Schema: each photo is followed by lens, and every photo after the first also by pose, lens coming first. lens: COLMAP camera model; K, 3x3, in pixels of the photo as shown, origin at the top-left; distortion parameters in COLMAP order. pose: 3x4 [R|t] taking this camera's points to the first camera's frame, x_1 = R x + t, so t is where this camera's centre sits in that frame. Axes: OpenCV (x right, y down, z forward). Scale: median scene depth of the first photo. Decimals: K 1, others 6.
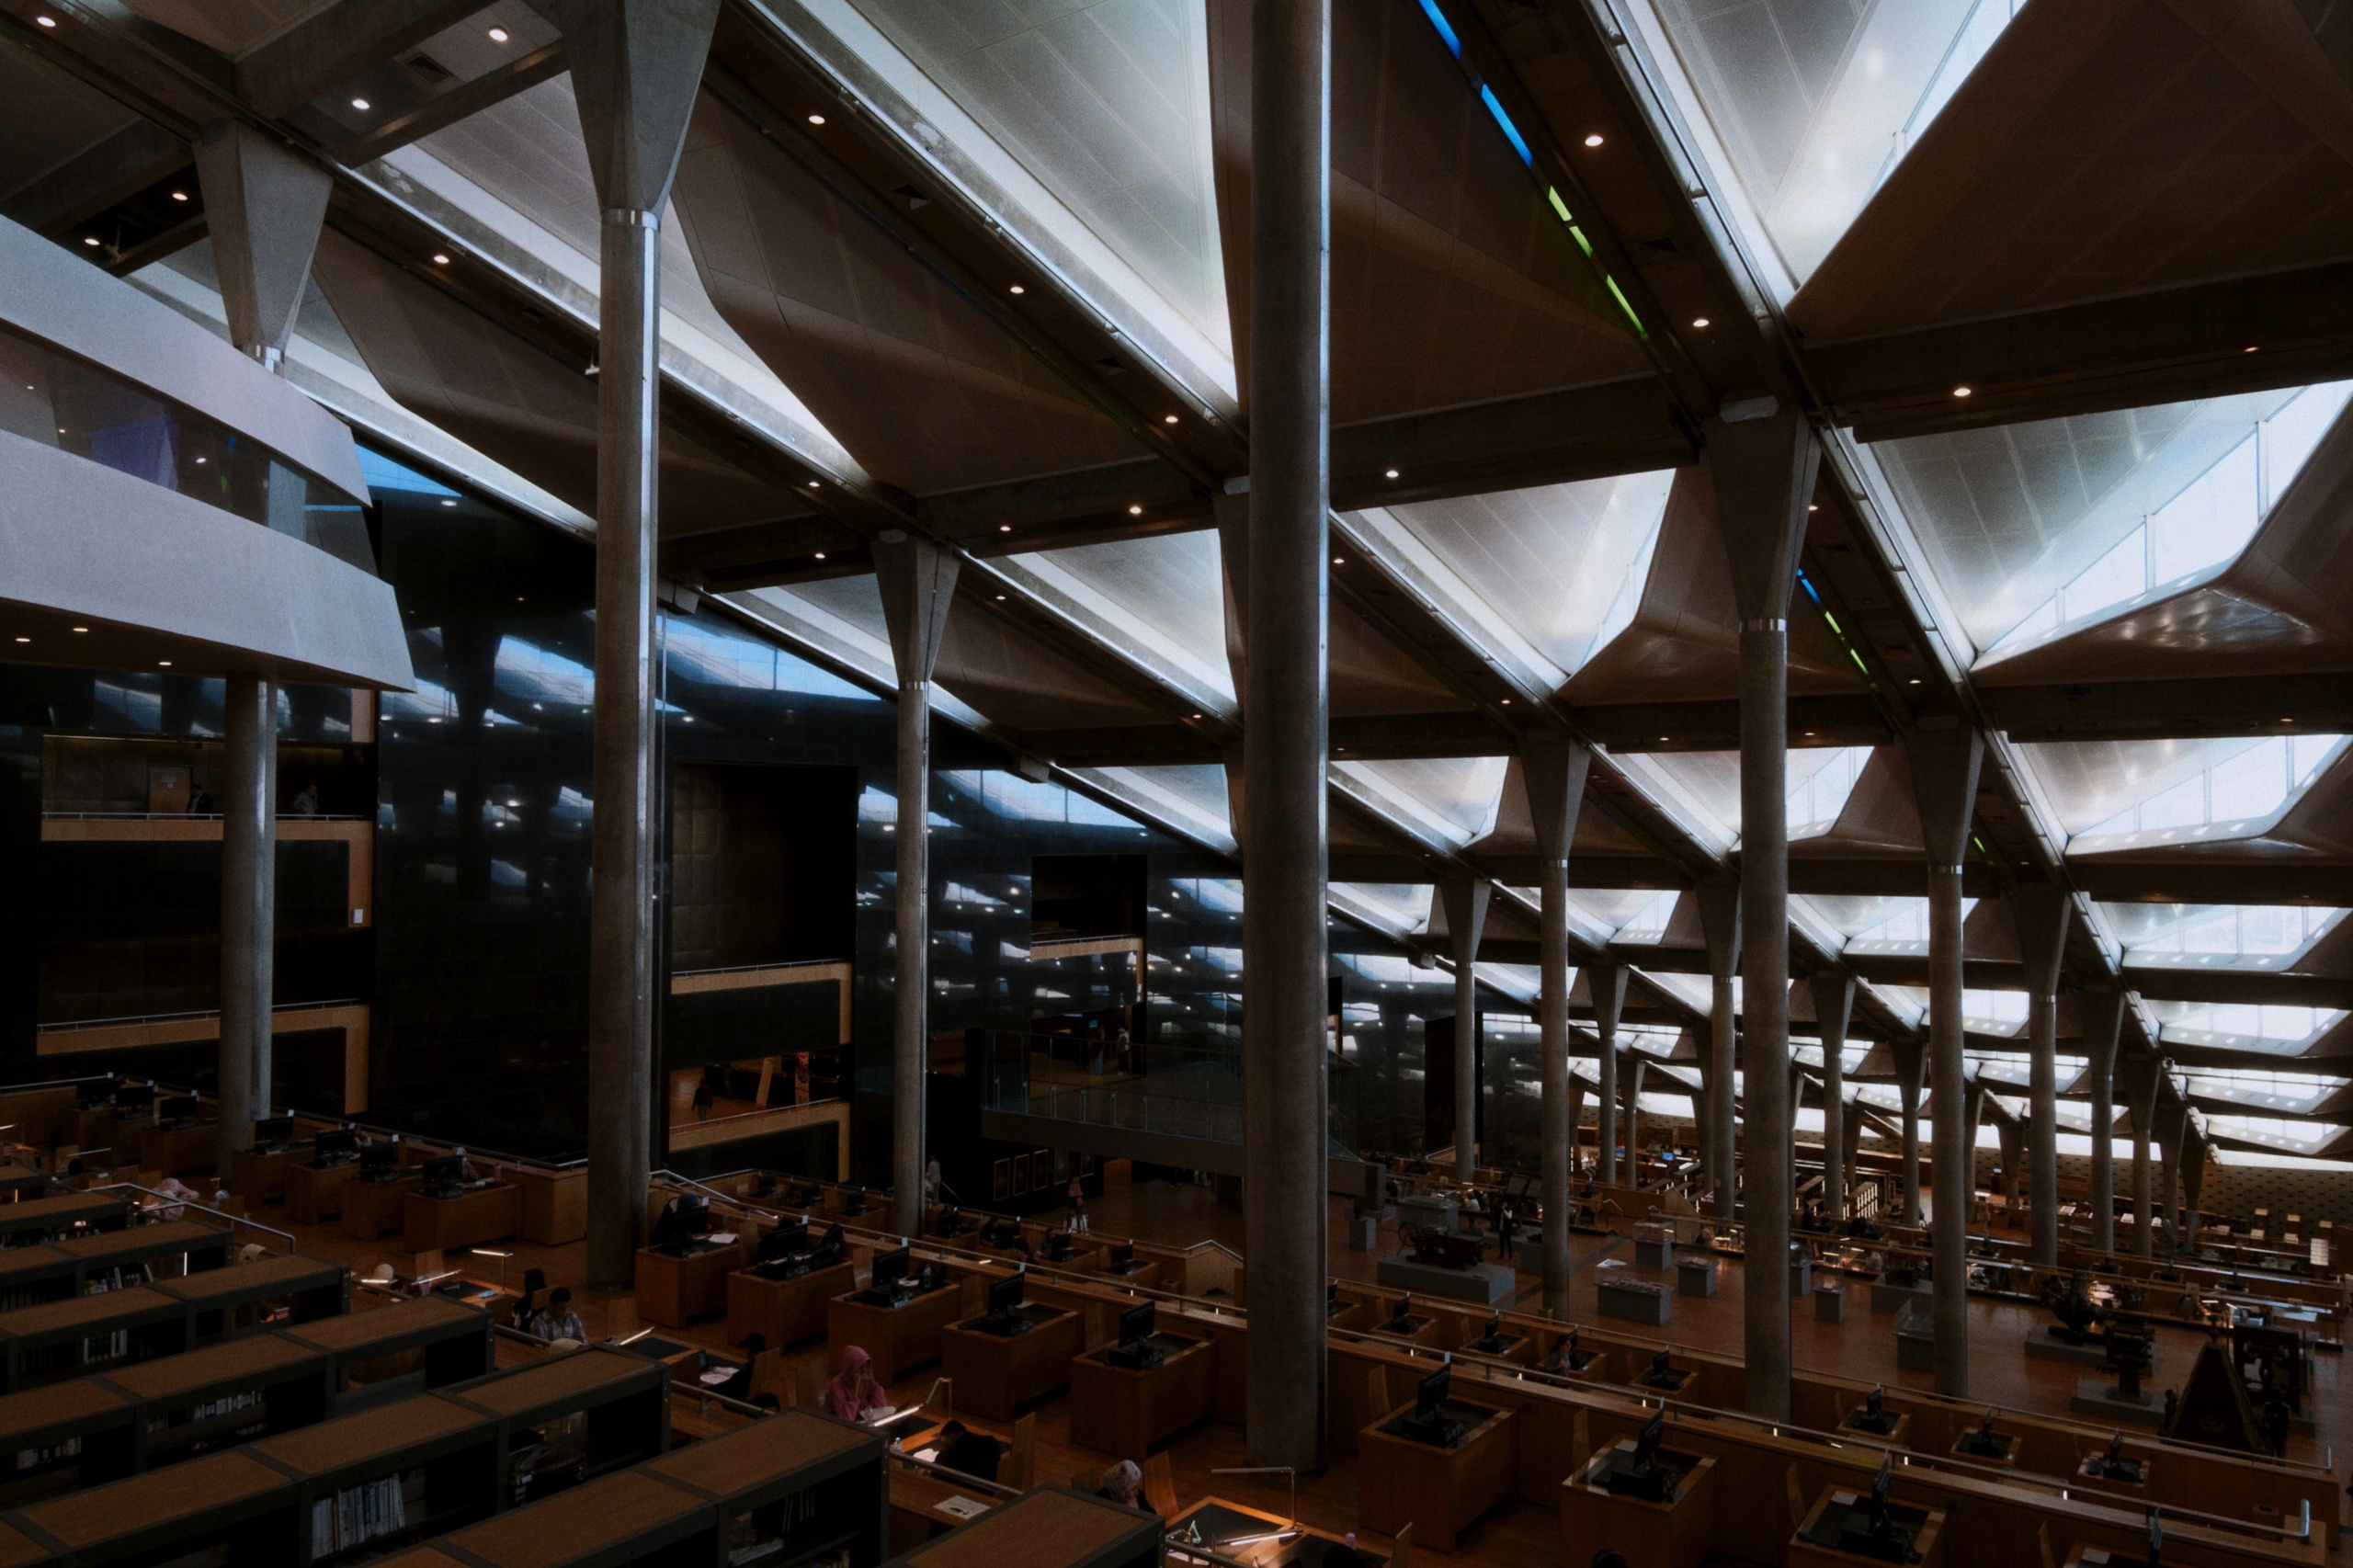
lens RADIAL K [[1583.7, 0, 1171.6], [0, 1583.7, 813.0], [0, 0, 1]] dist [-0.006407, -0.003622]
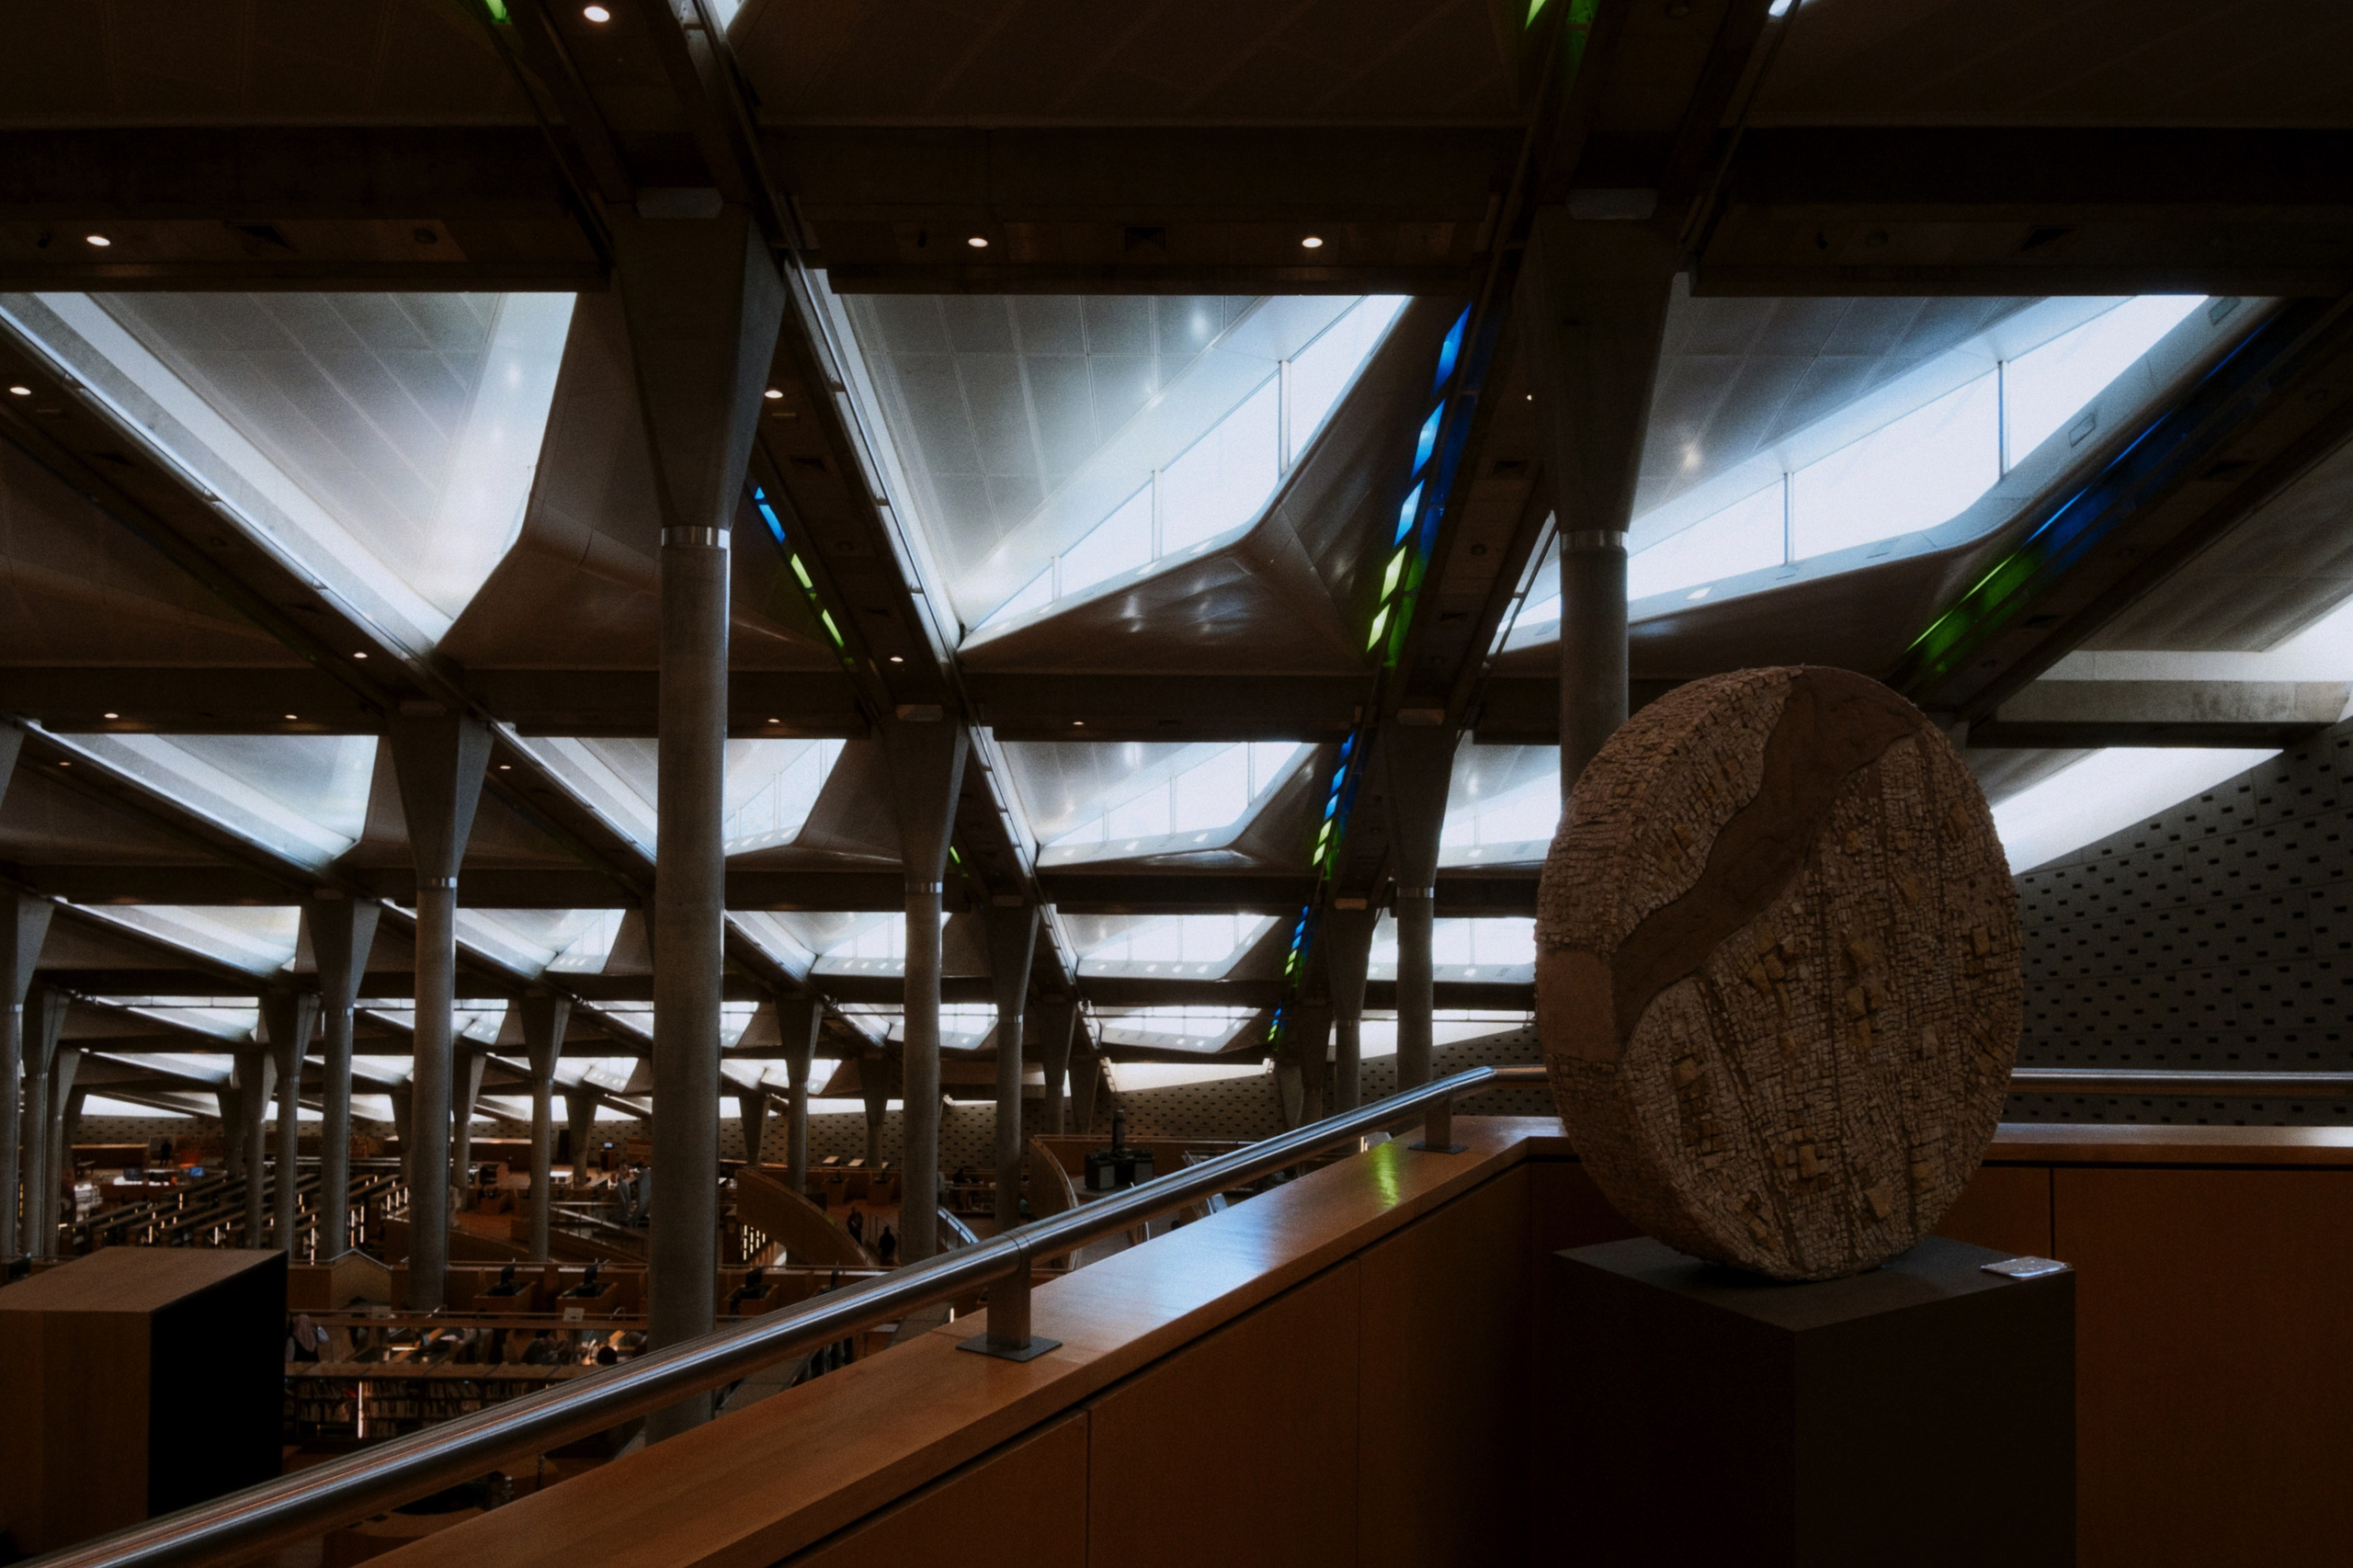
lens RADIAL K [[1601.1, 0, 1167.7], [0, 1601.1, 793.4], [0, 0, 1]] dist [0.011265, -0.001387]
pose [[0.816044, 0.021562, 0.577587, 0.082748], [-0.014016, 0.999748, -0.017520, -0.001059], [-0.577819, 0.006202, 0.816141, 0.186247]]
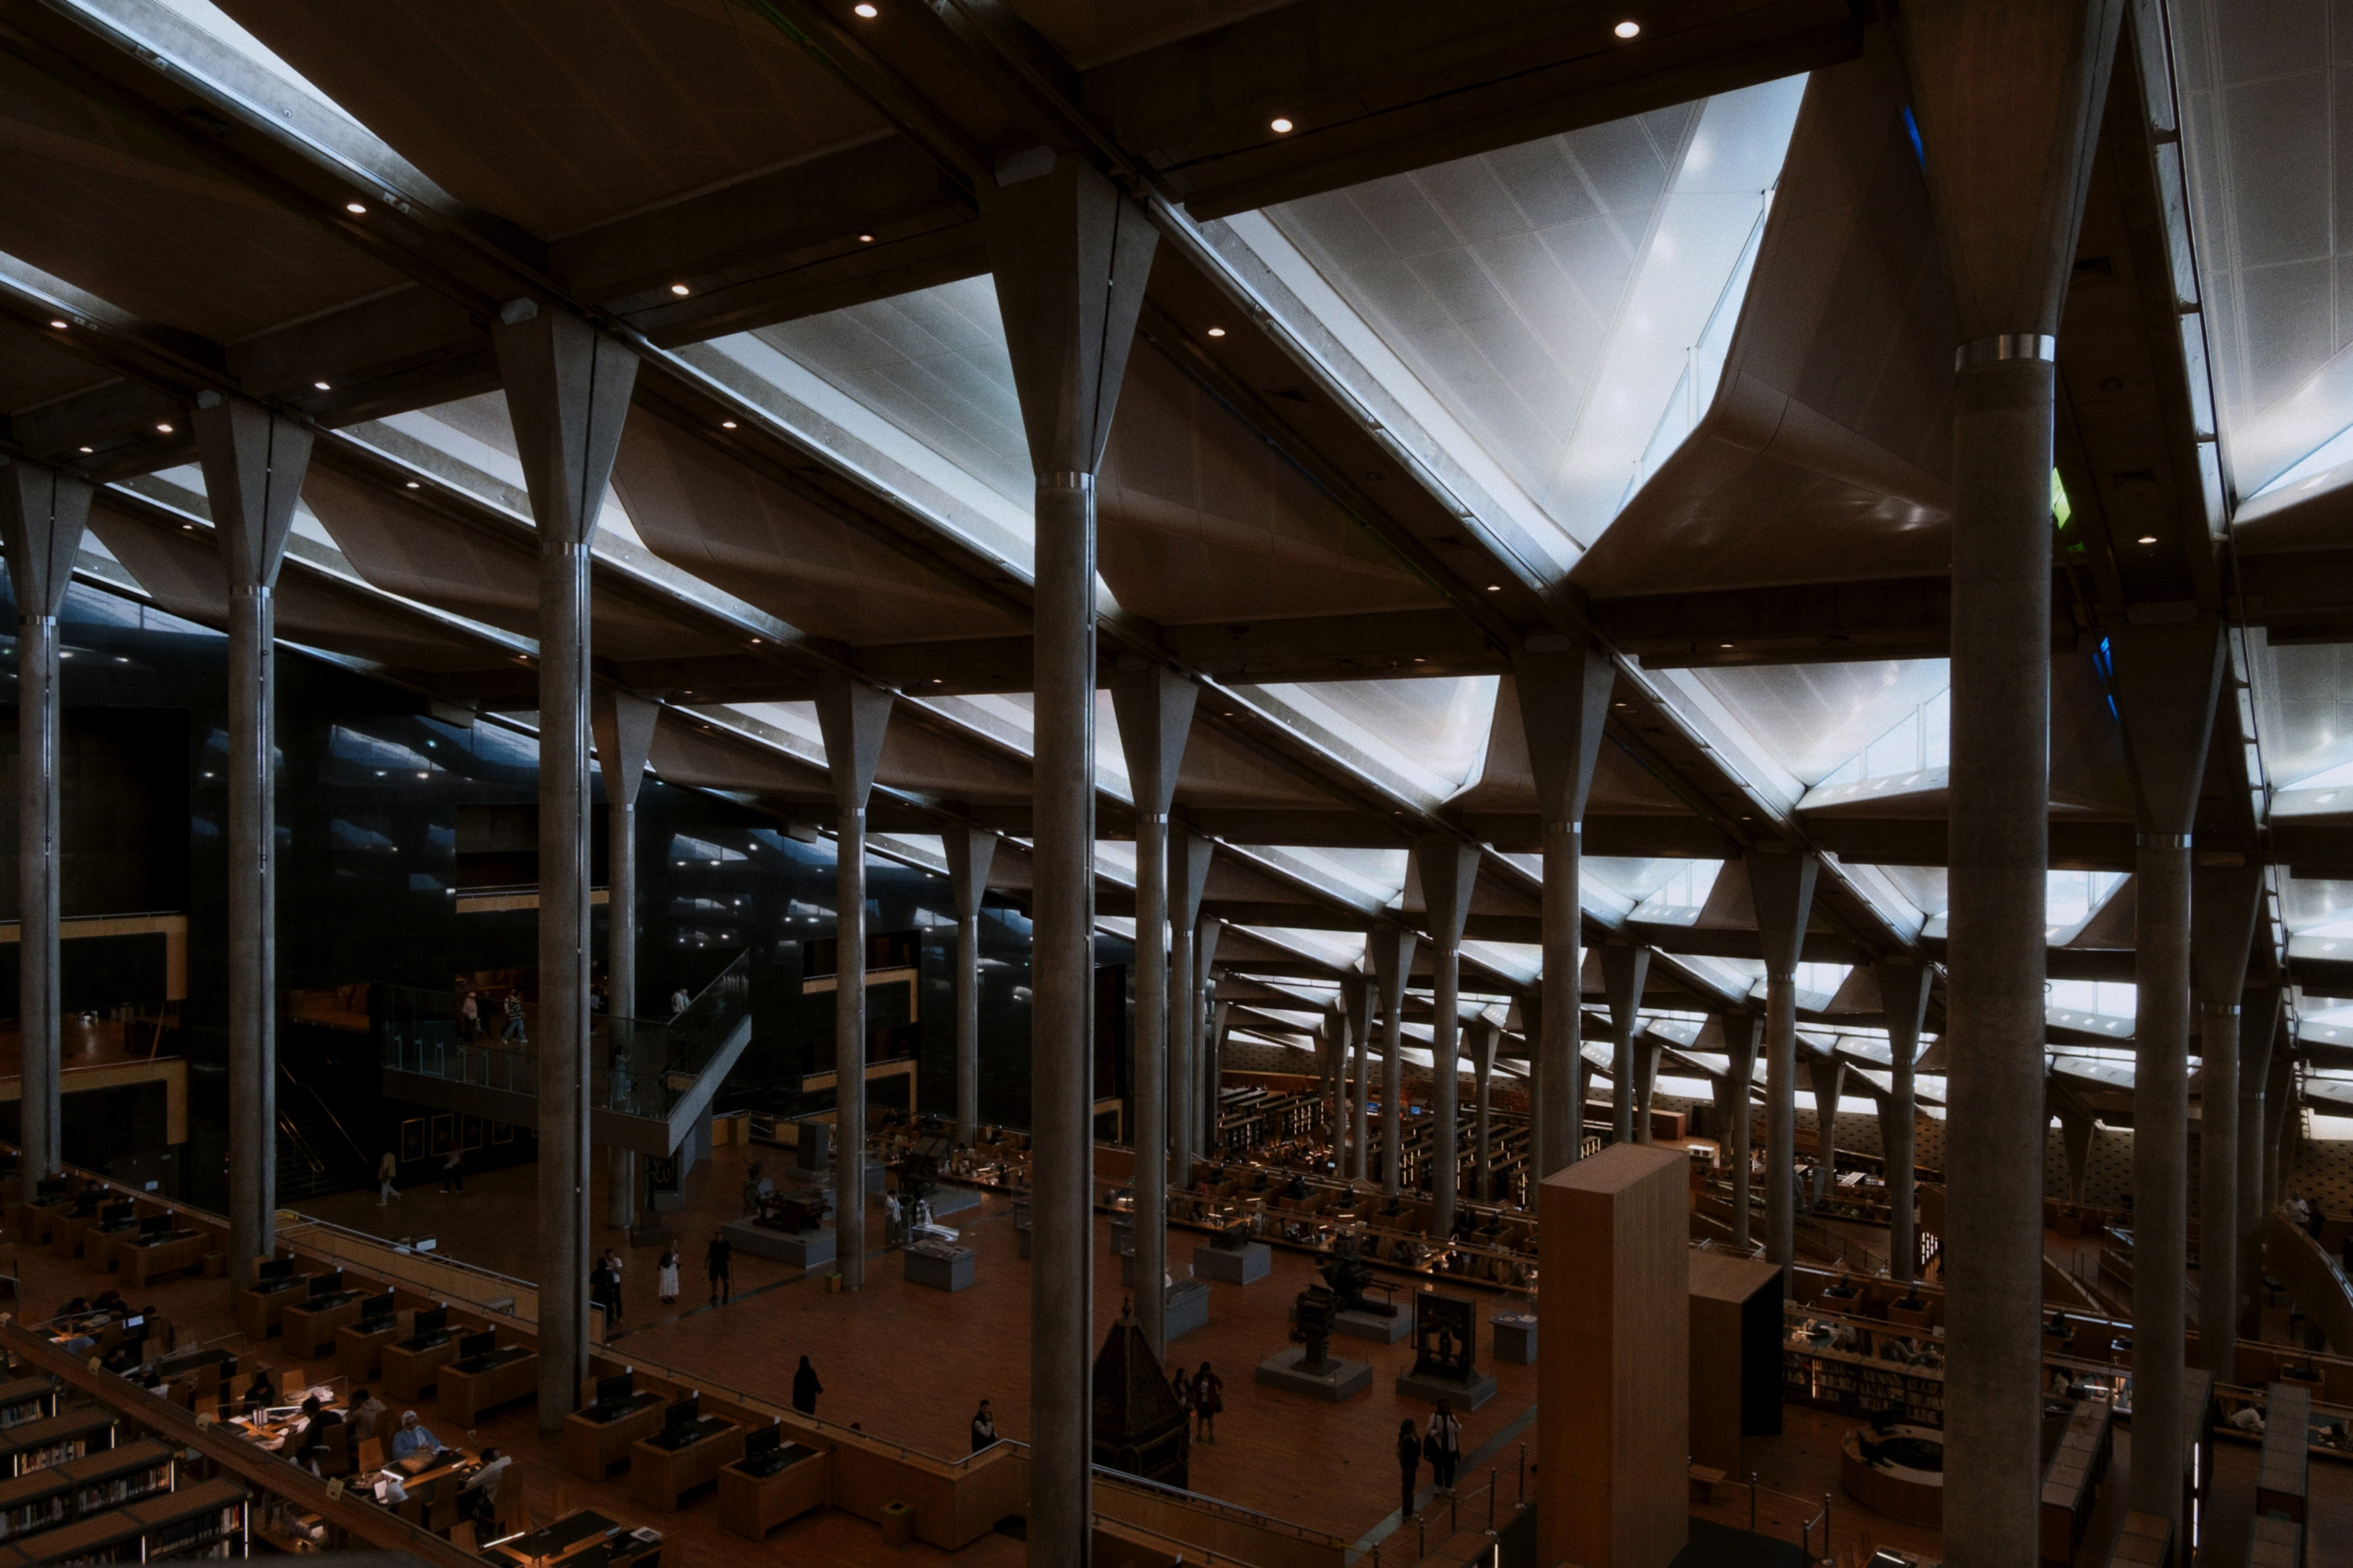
lens RADIAL K [[1595.6, 0, 1200.6], [0, 1595.6, 795.0], [0, 0, 1]] dist [0.003466, -0.001717]
pose [[0.999868, 0.001980, 0.016119, 0.066966], [-0.002292, 0.999811, 0.019318, 0.004334], [-0.016078, -0.019352, 0.999683, 0.284711]]
